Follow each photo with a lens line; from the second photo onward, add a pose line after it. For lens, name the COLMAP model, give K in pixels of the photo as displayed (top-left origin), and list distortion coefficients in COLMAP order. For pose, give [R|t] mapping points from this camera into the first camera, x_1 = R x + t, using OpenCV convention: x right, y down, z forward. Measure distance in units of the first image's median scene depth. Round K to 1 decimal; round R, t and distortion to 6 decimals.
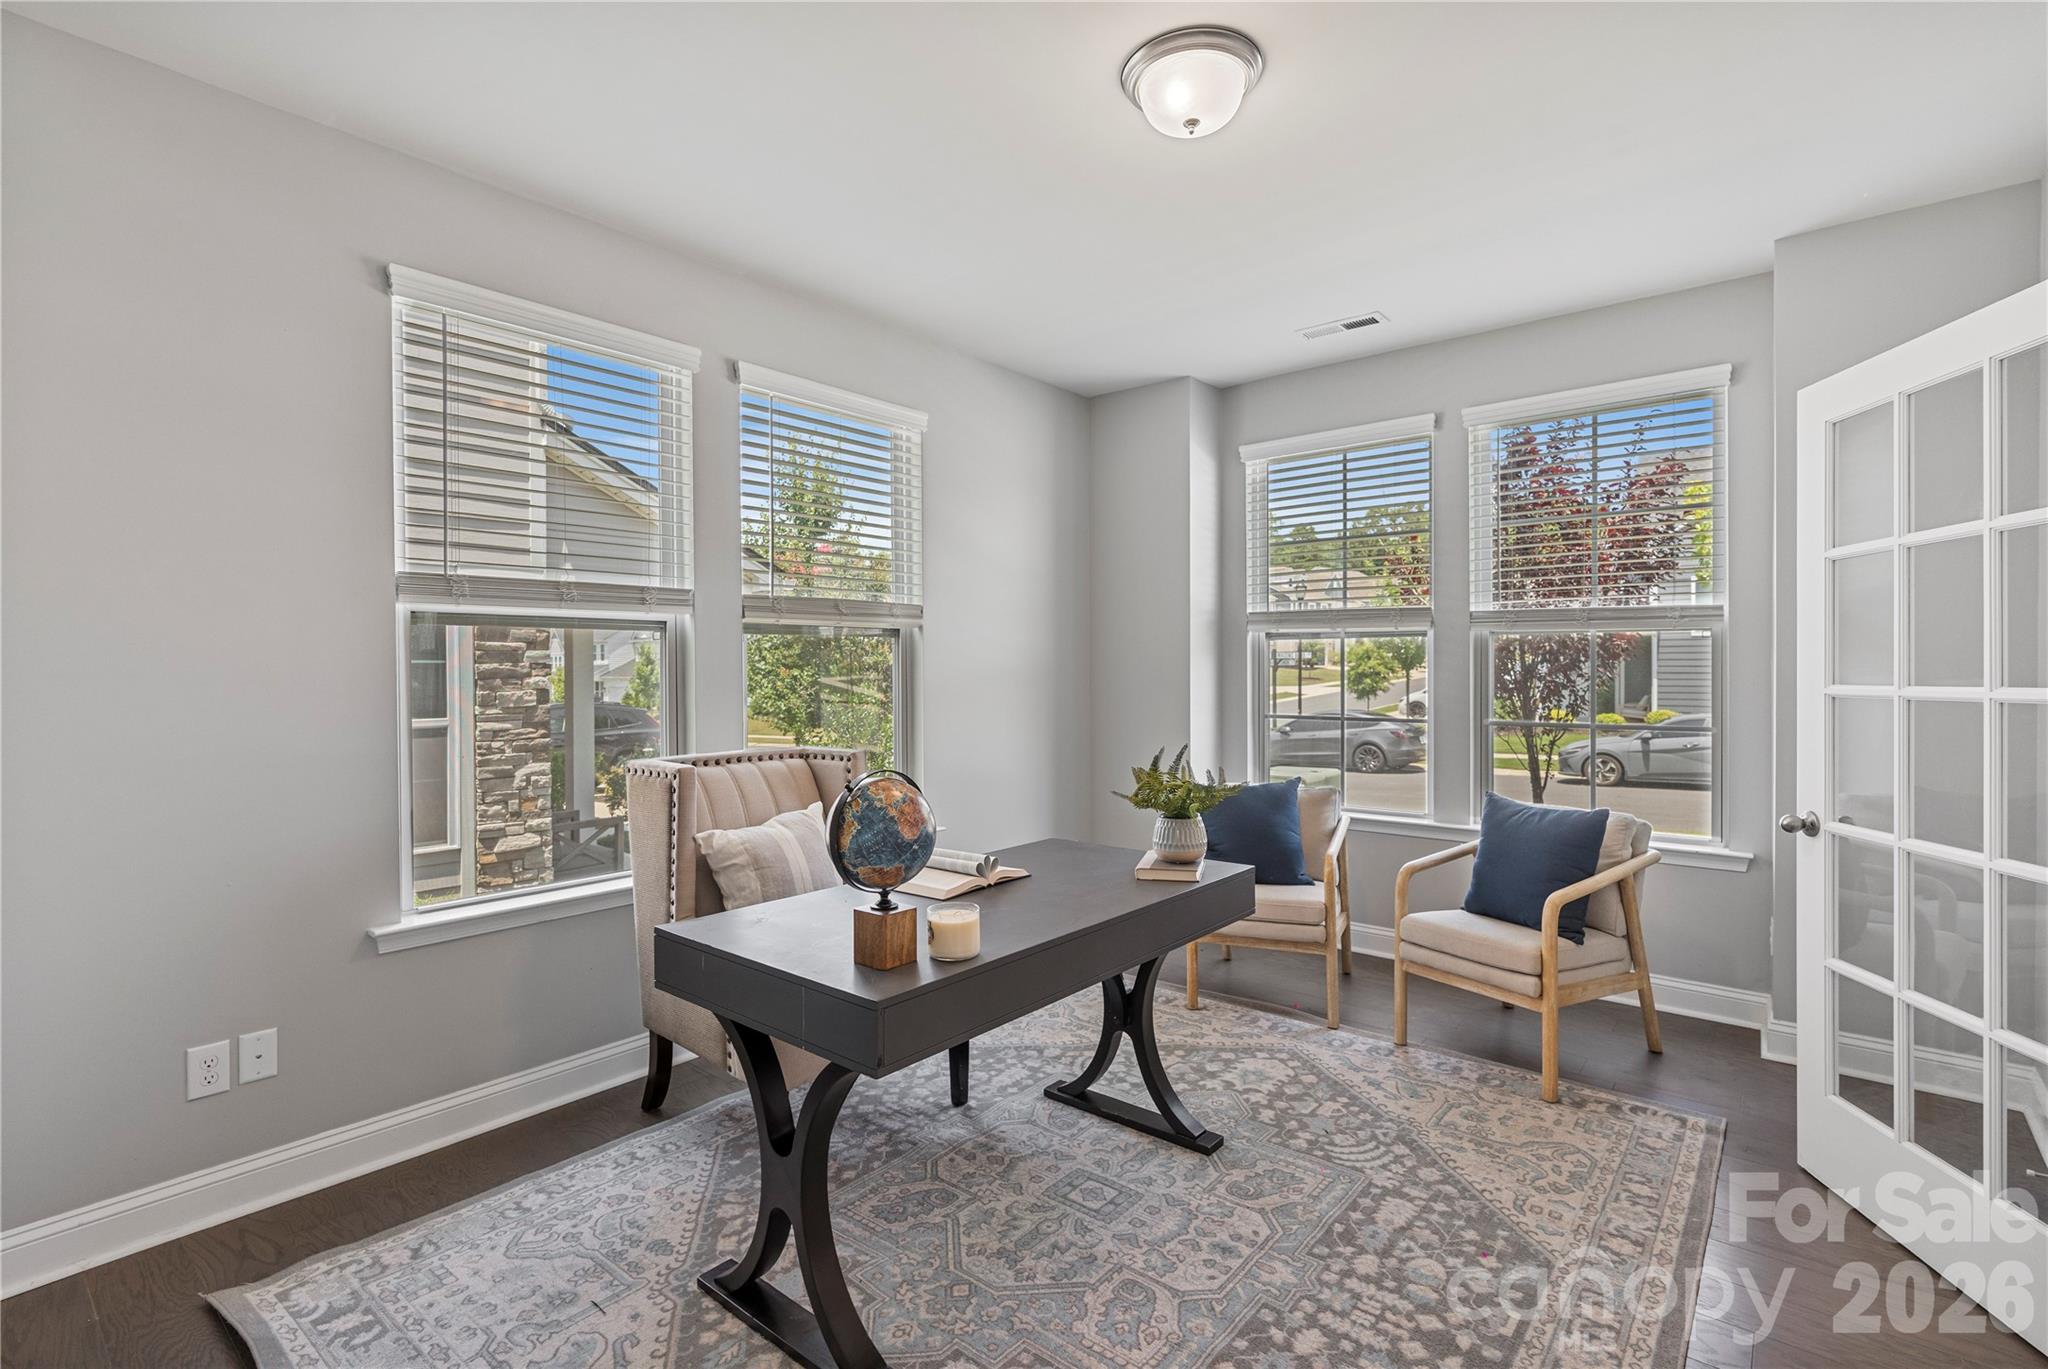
lens RADIAL K [[953.9, 0, 1038.5], [0, 953.9, 673.2], [0, 0, 1]] dist [-0.005587, 0.003212]
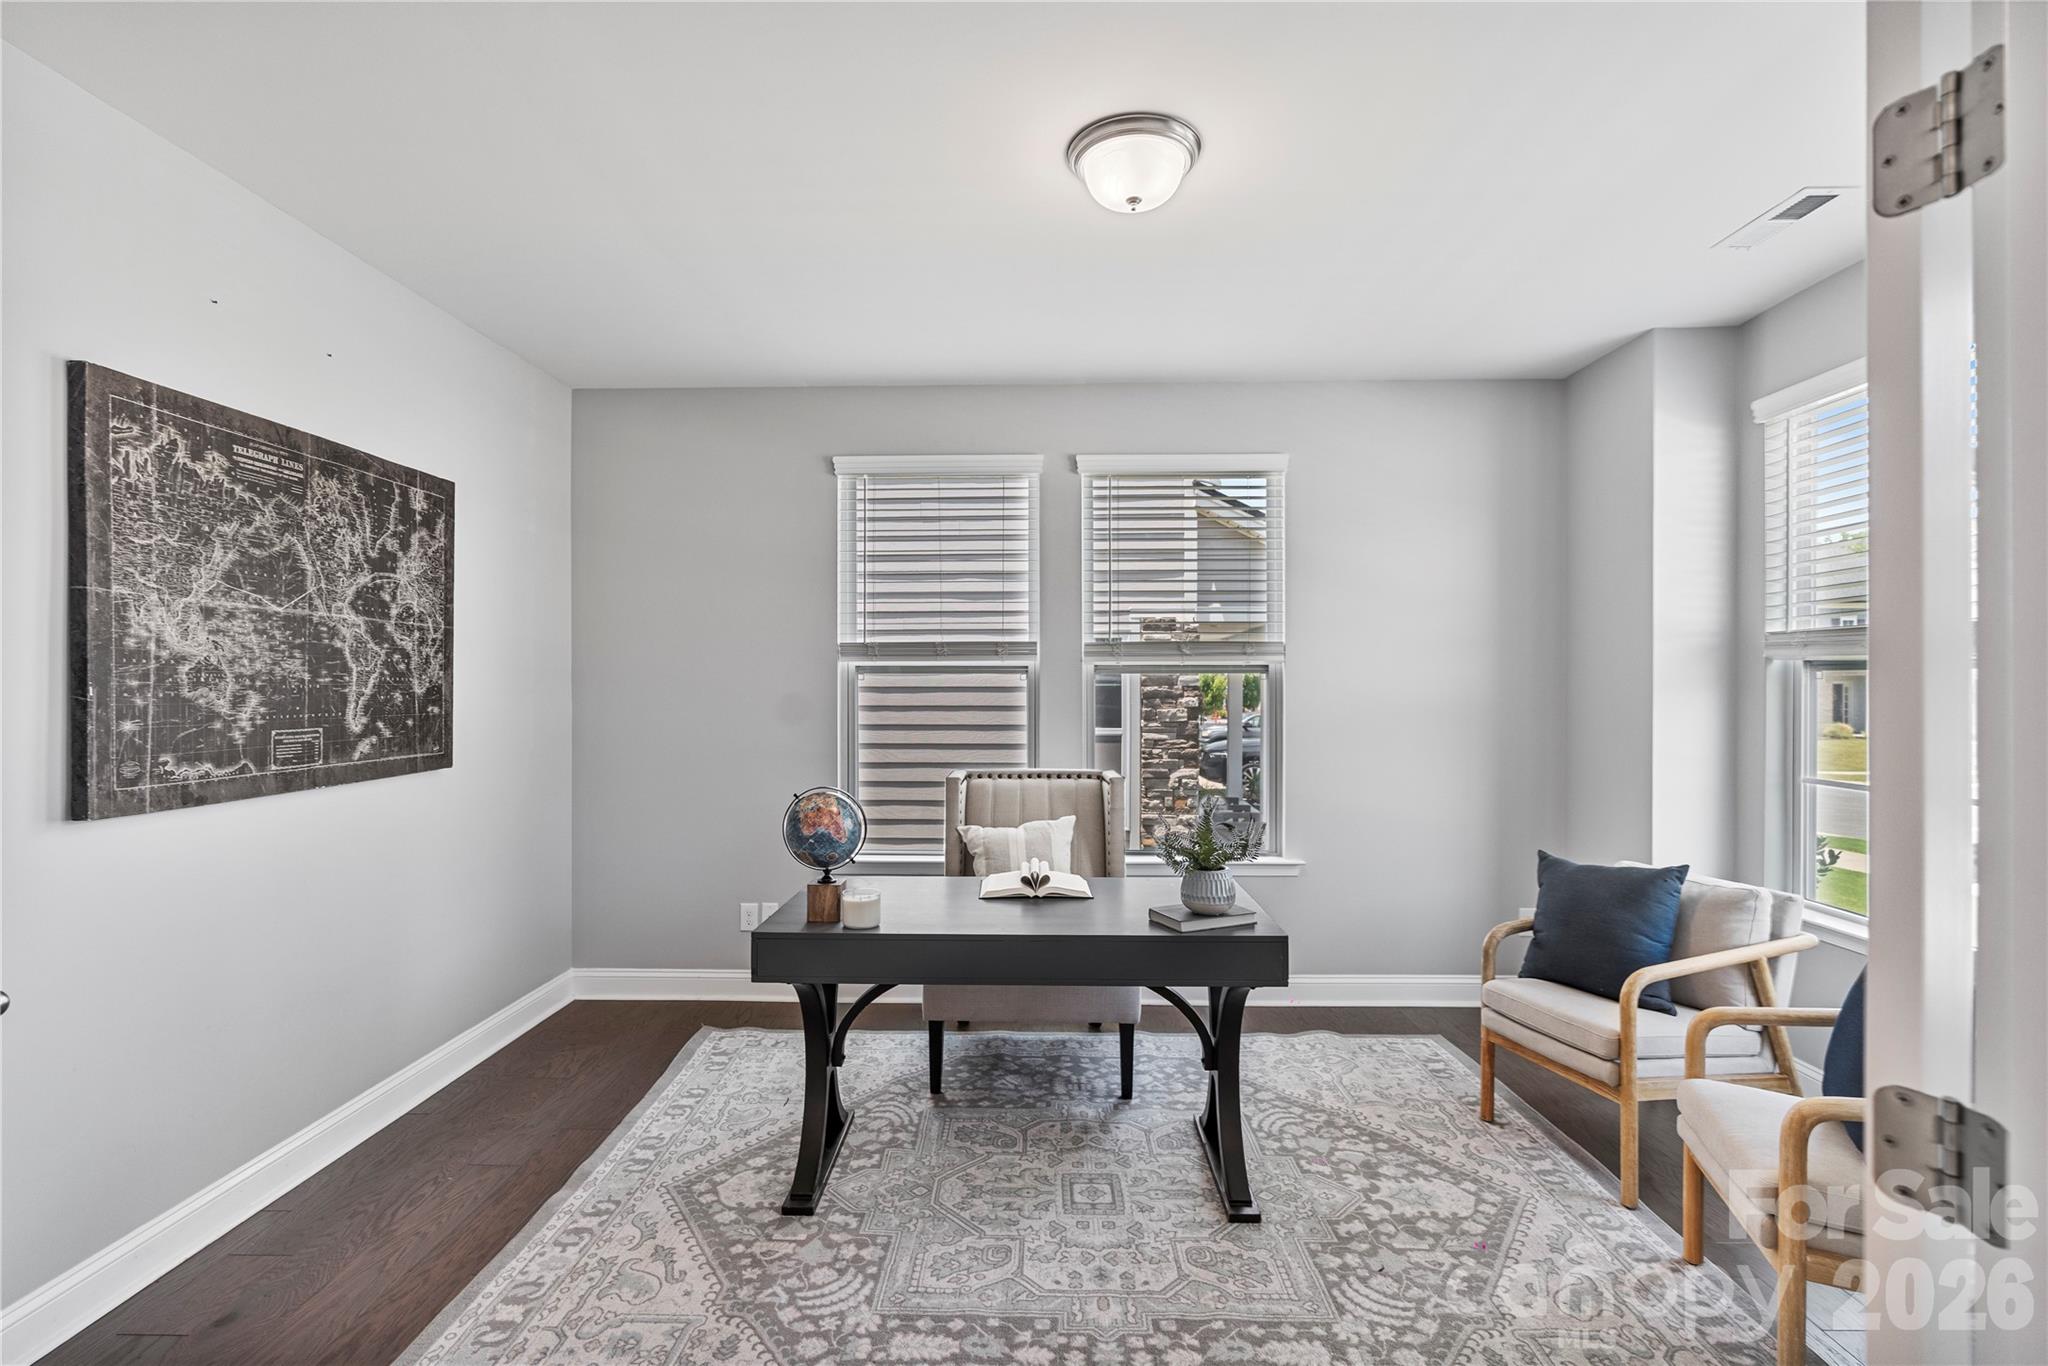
lens RADIAL K [[953.9, 0, 1026.7], [0, 953.9, 683.2], [0, 0, 1]] dist [-0.005587, 0.003212]
pose [[0.618722, 0.006951, -0.785579, 0.642746], [-0.007509, 0.999968, 0.002934, -0.034929], [0.785574, 0.004084, 0.618754, 0.186613]]
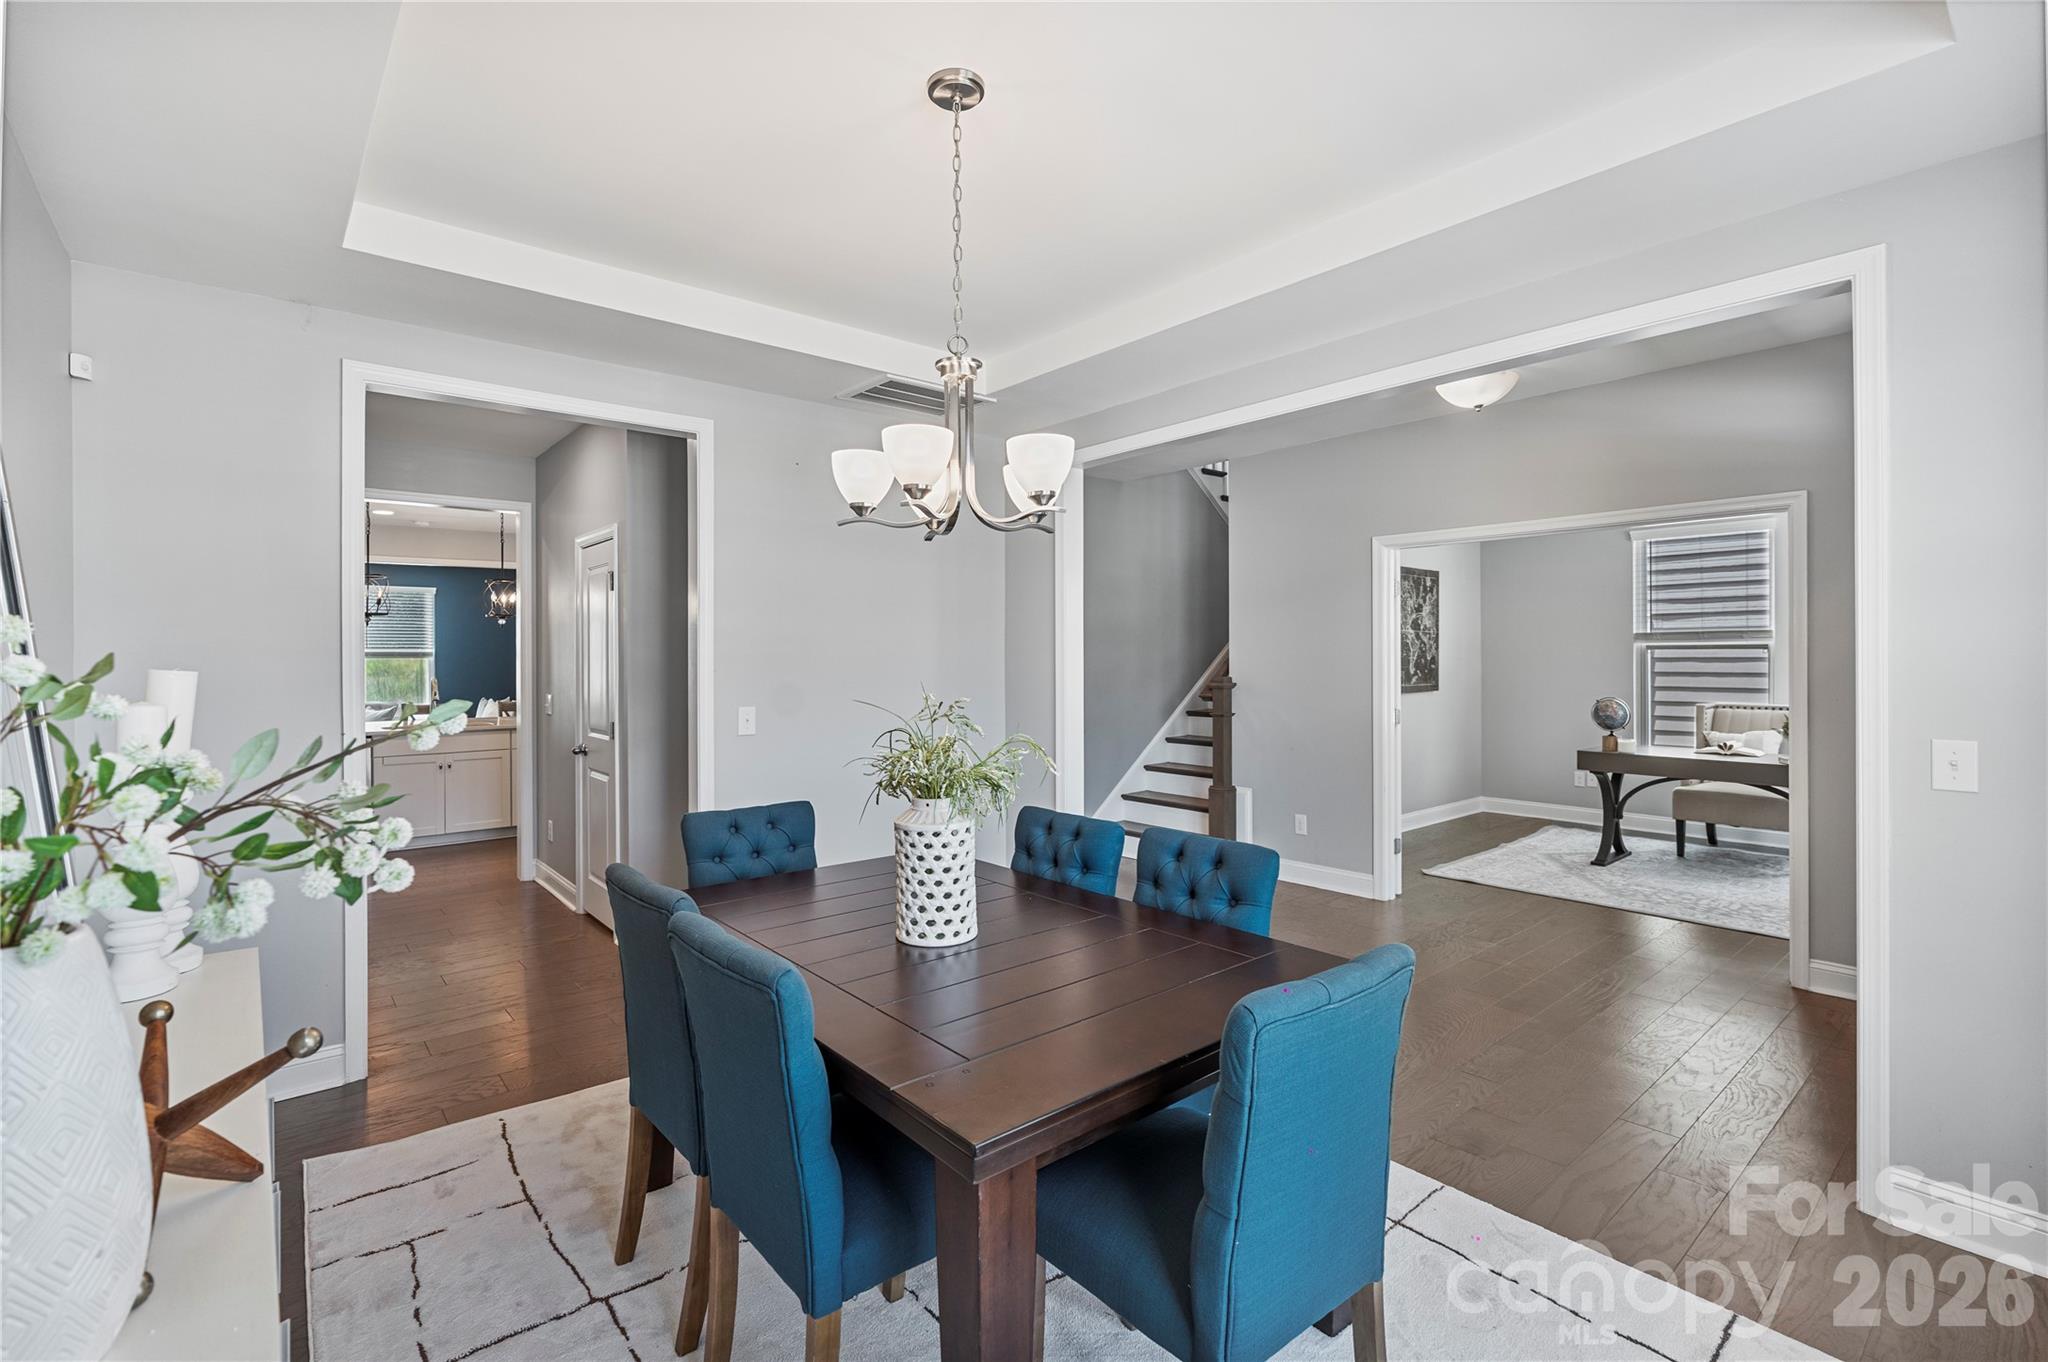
lens RADIAL K [[953.9, 0, 1014.1], [0, 953.9, 660.7], [0, 0, 1]] dist [-0.005587, 0.003212]
pose [[-0.159168, 0.007149, -0.987226, 2.022514], [-0.000256, 0.999973, 0.007282, -0.031859], [0.987252, 0.001412, -0.159162, -0.344496]]
